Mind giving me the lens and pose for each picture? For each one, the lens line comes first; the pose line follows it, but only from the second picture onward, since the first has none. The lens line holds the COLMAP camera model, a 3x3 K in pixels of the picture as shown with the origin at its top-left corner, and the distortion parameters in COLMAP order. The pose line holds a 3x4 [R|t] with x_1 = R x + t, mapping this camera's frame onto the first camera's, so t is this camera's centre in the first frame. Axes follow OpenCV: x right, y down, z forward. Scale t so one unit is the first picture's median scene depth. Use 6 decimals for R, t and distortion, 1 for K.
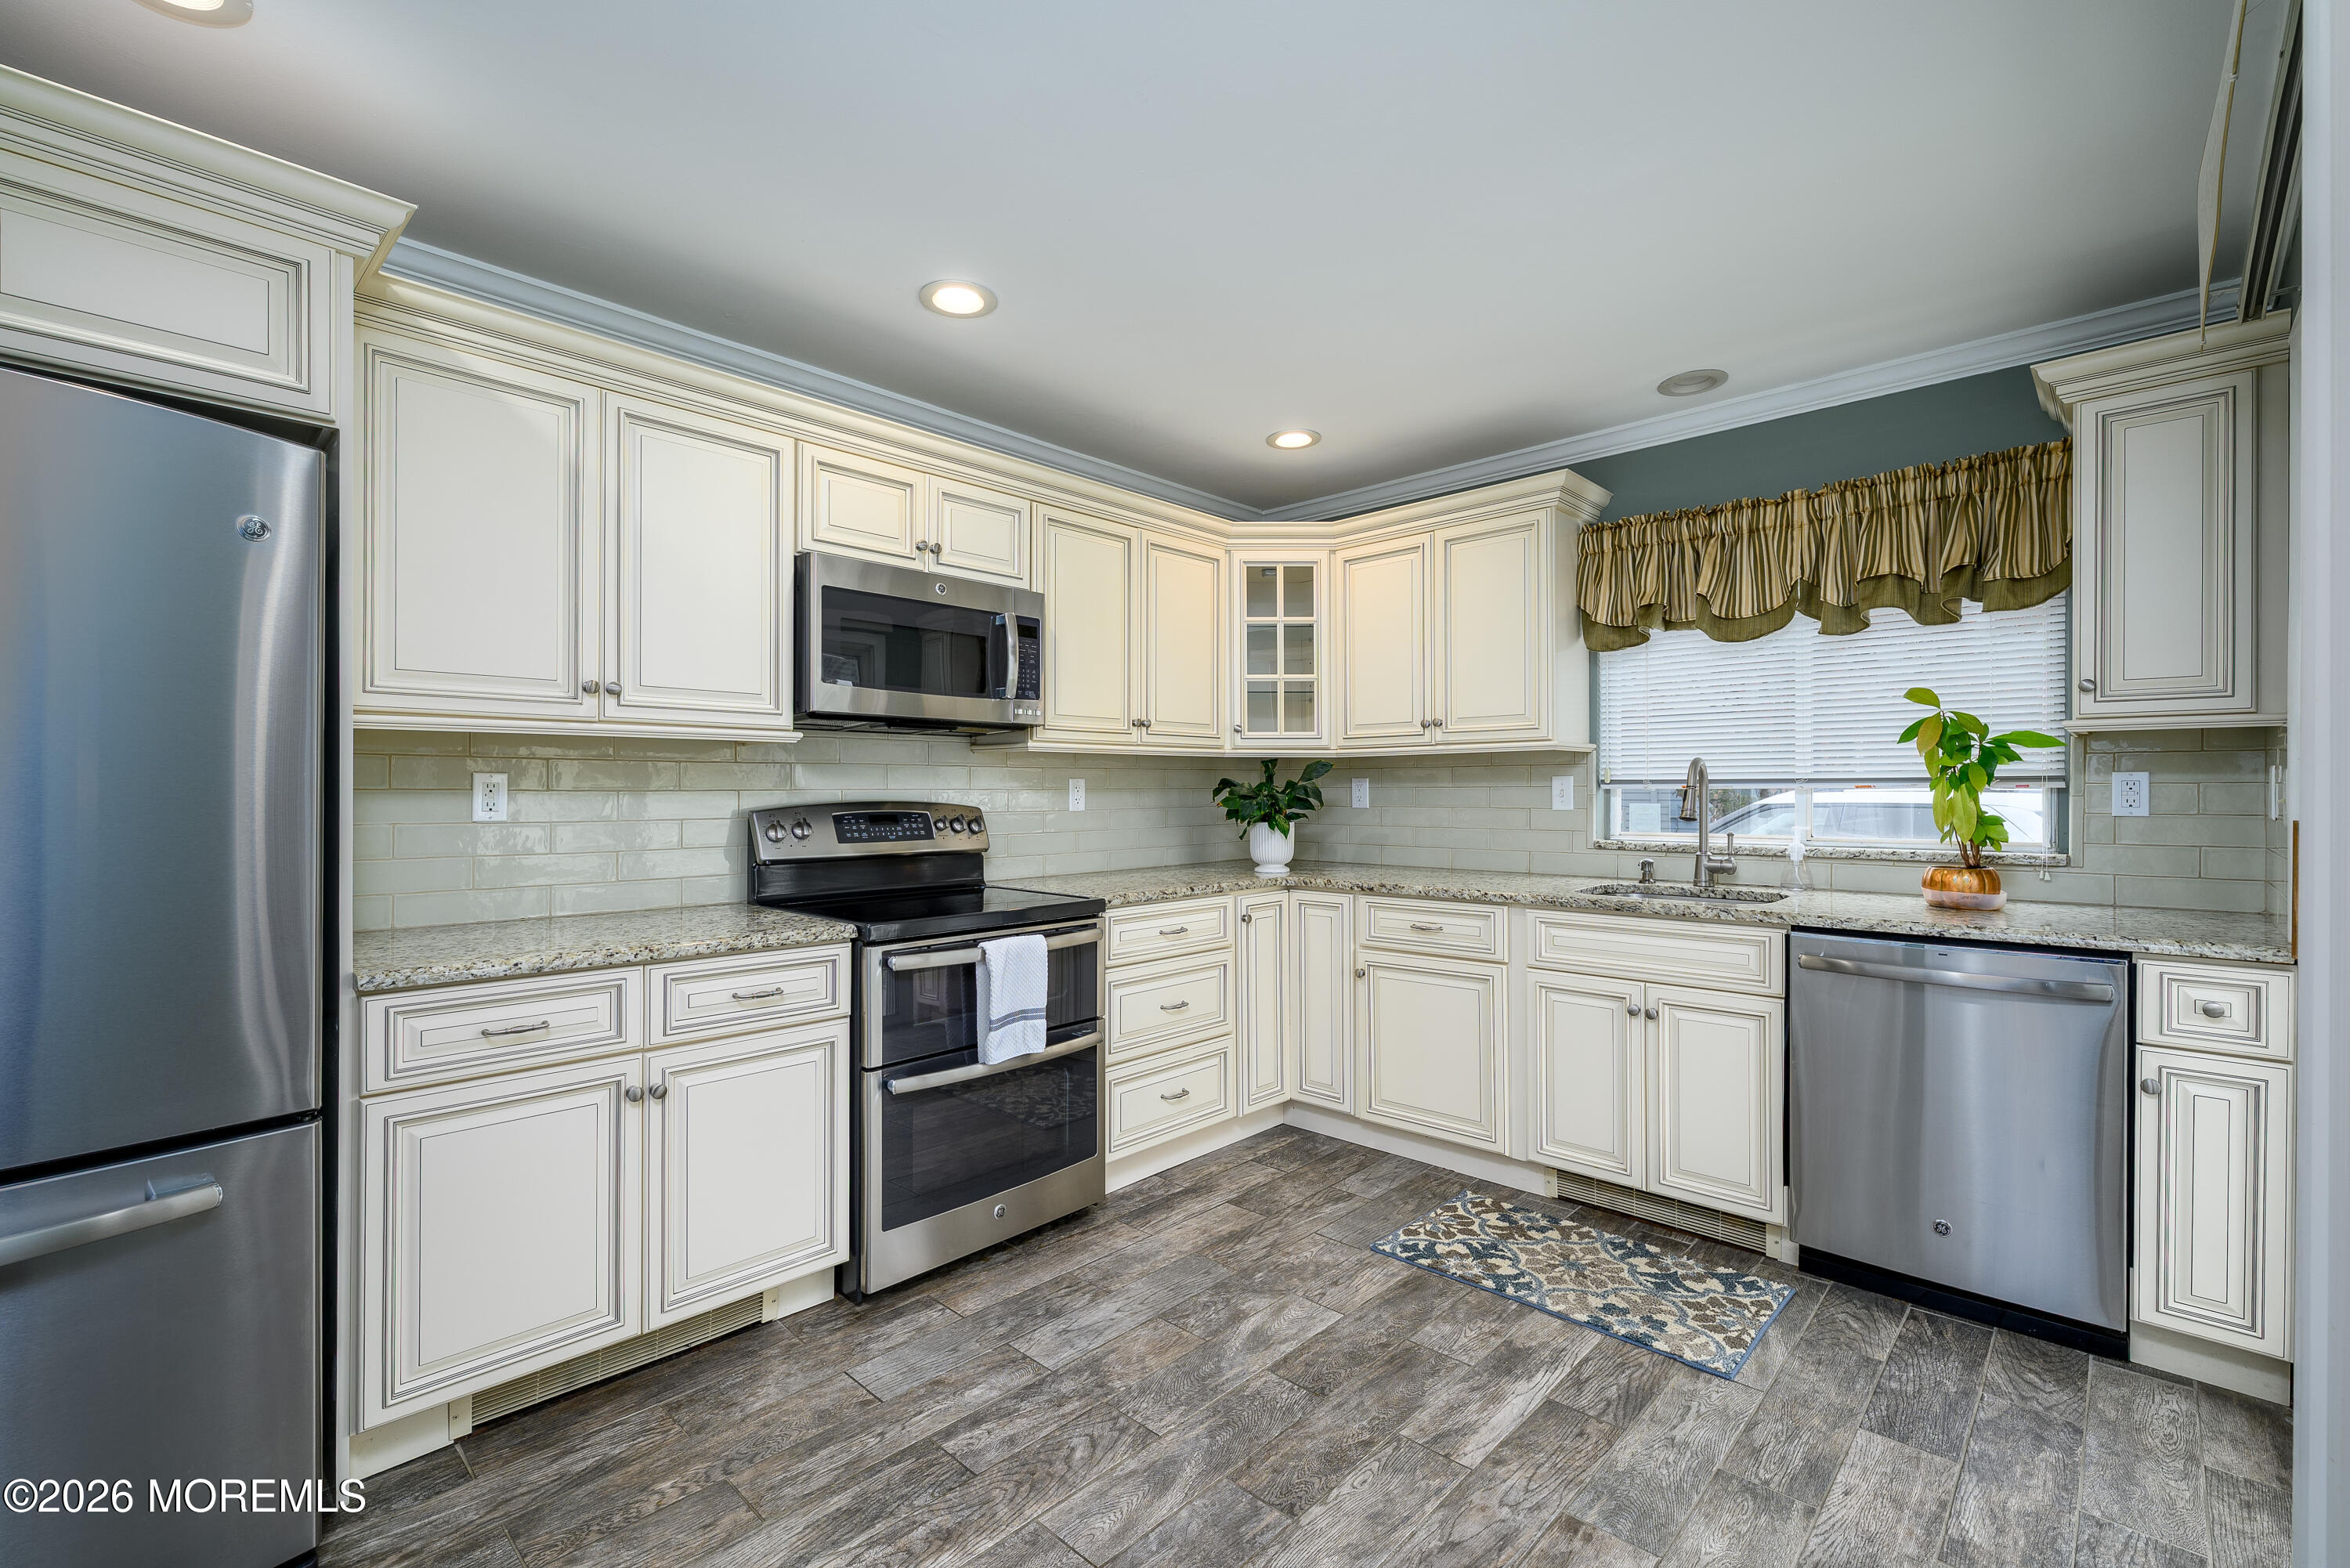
lens RADIAL K [[1001.1, 0, 1175.8], [0, 1001.1, 790.2], [0, 0, 1]] dist [-0.001118, -0.000143]
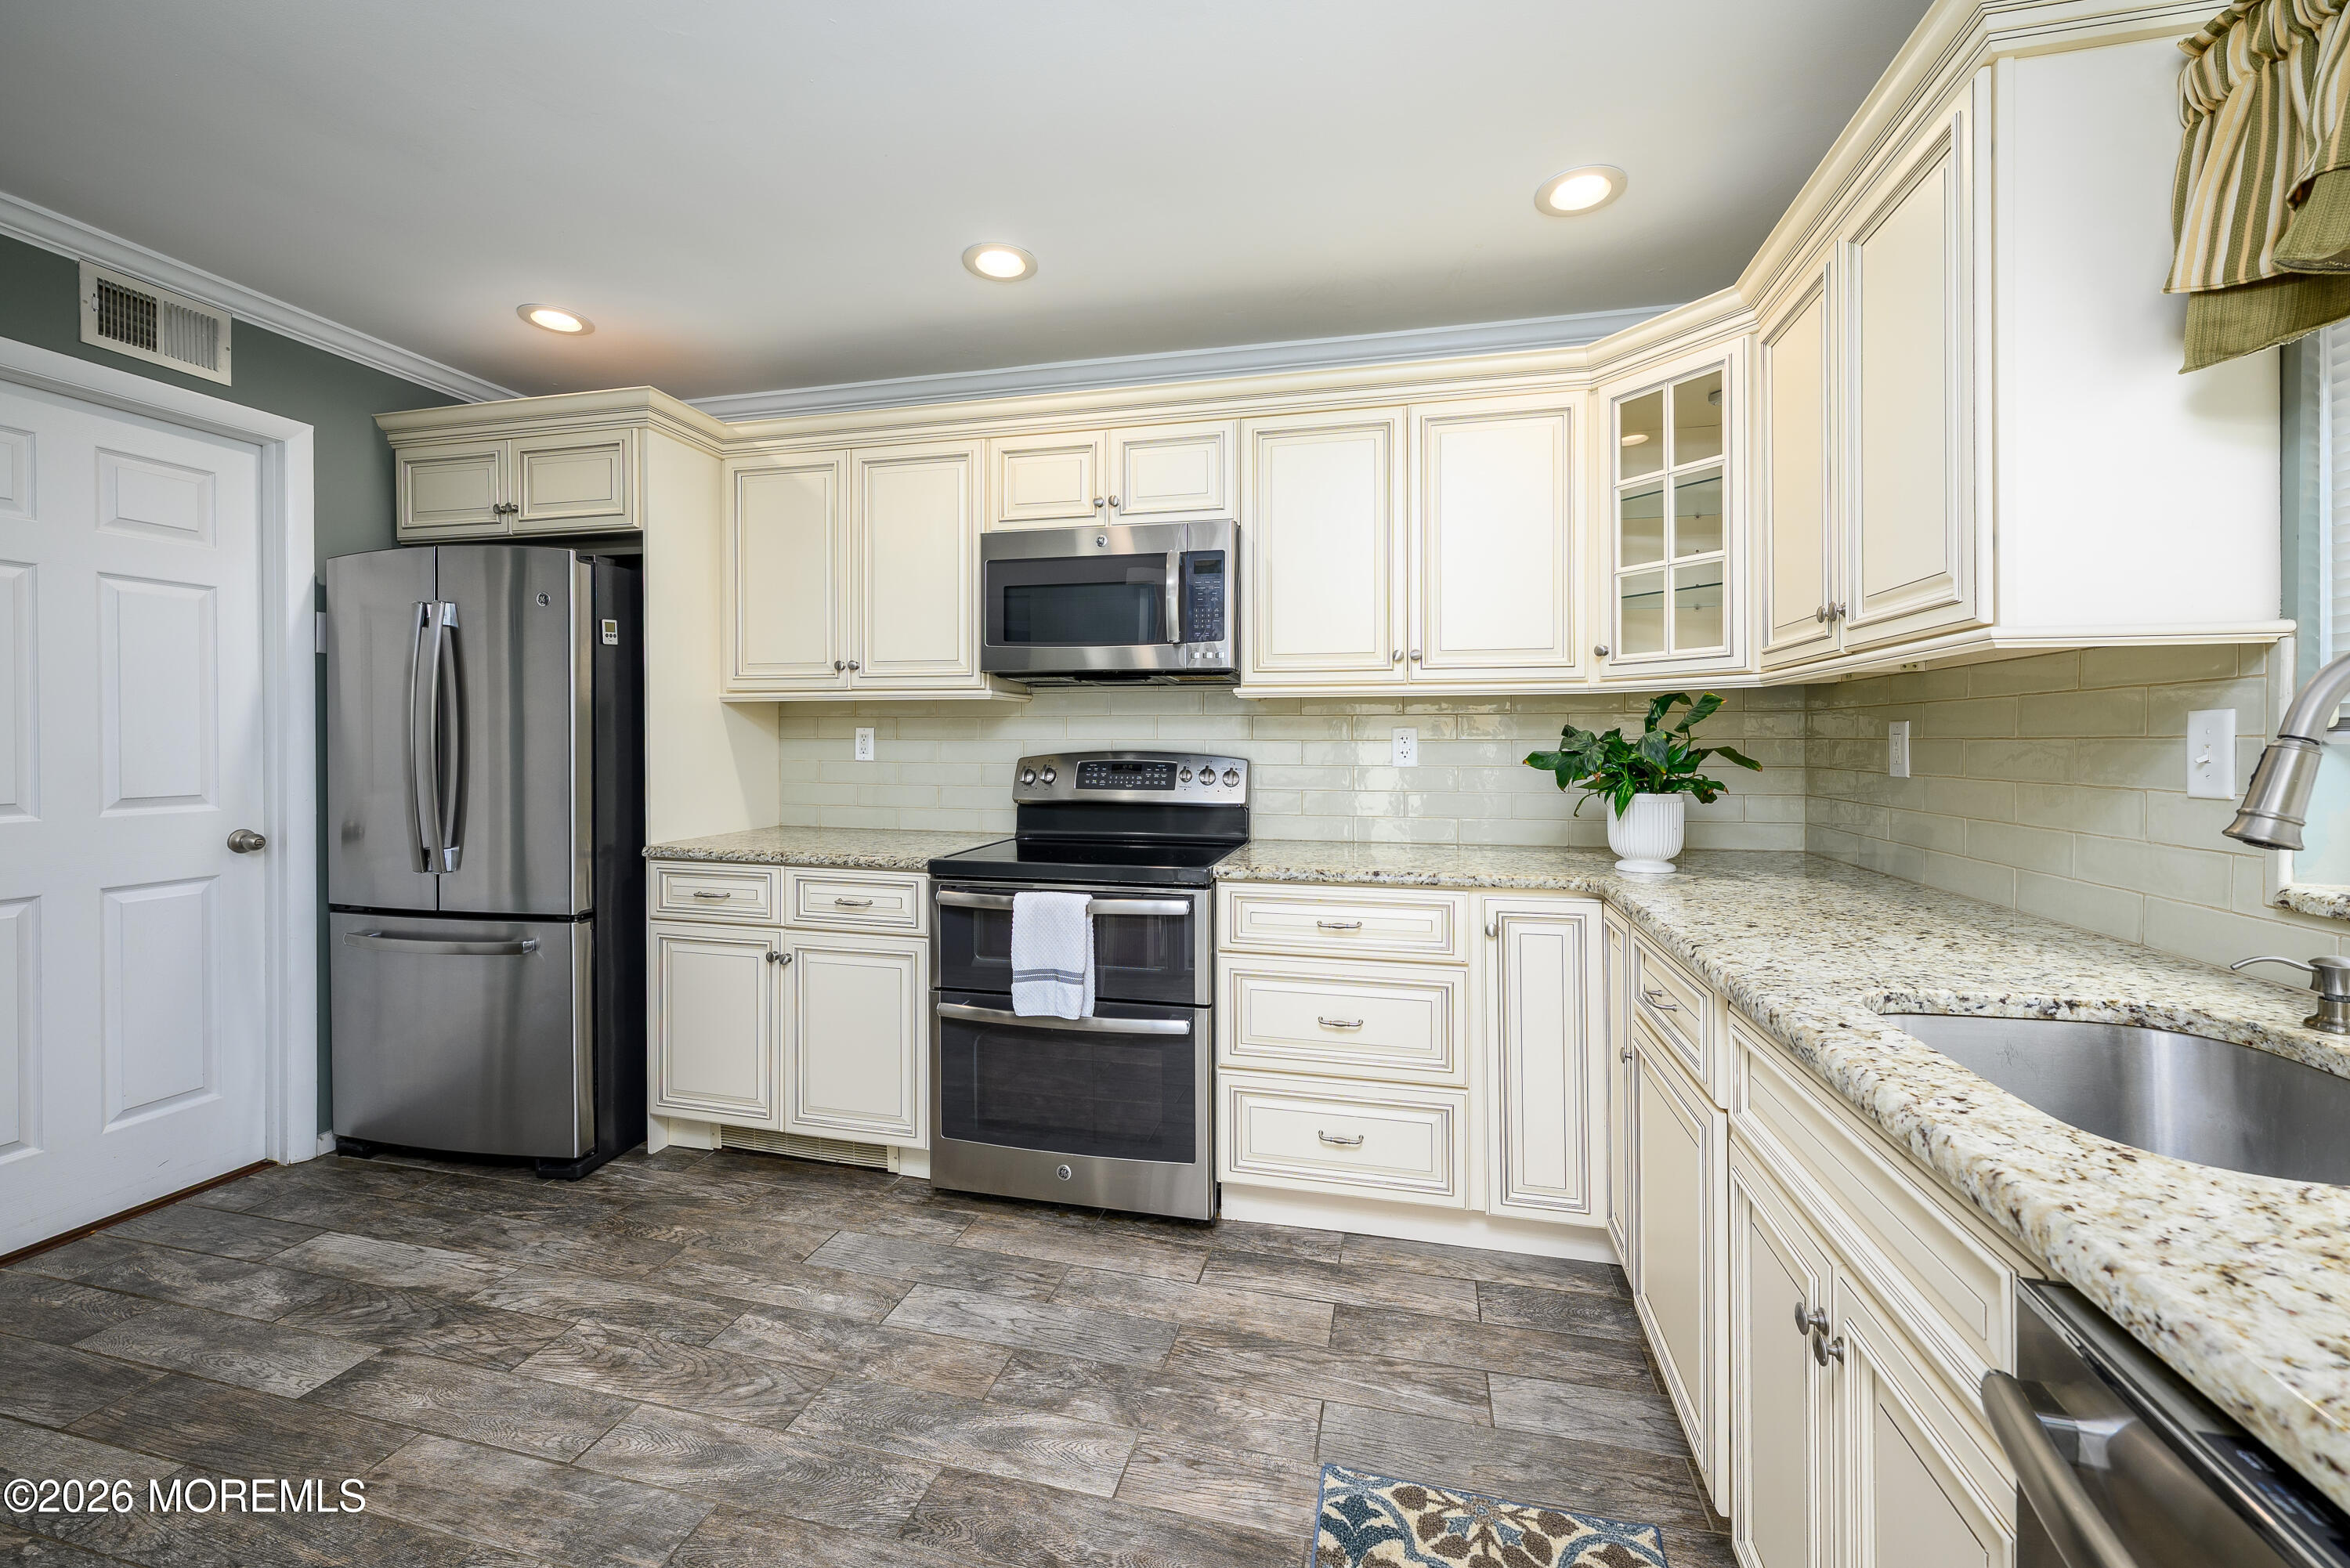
lens RADIAL K [[938.2, 0, 1179.7], [0, 938.2, 745.3], [0, 0, 1]] dist [-0.000879, -0.000069]
pose [[0.504806, 0.005756, -0.863214, 0.632491], [-0.004850, 0.999981, 0.003832, 0.000789], [0.863219, 0.002252, 0.504824, 0.600810]]
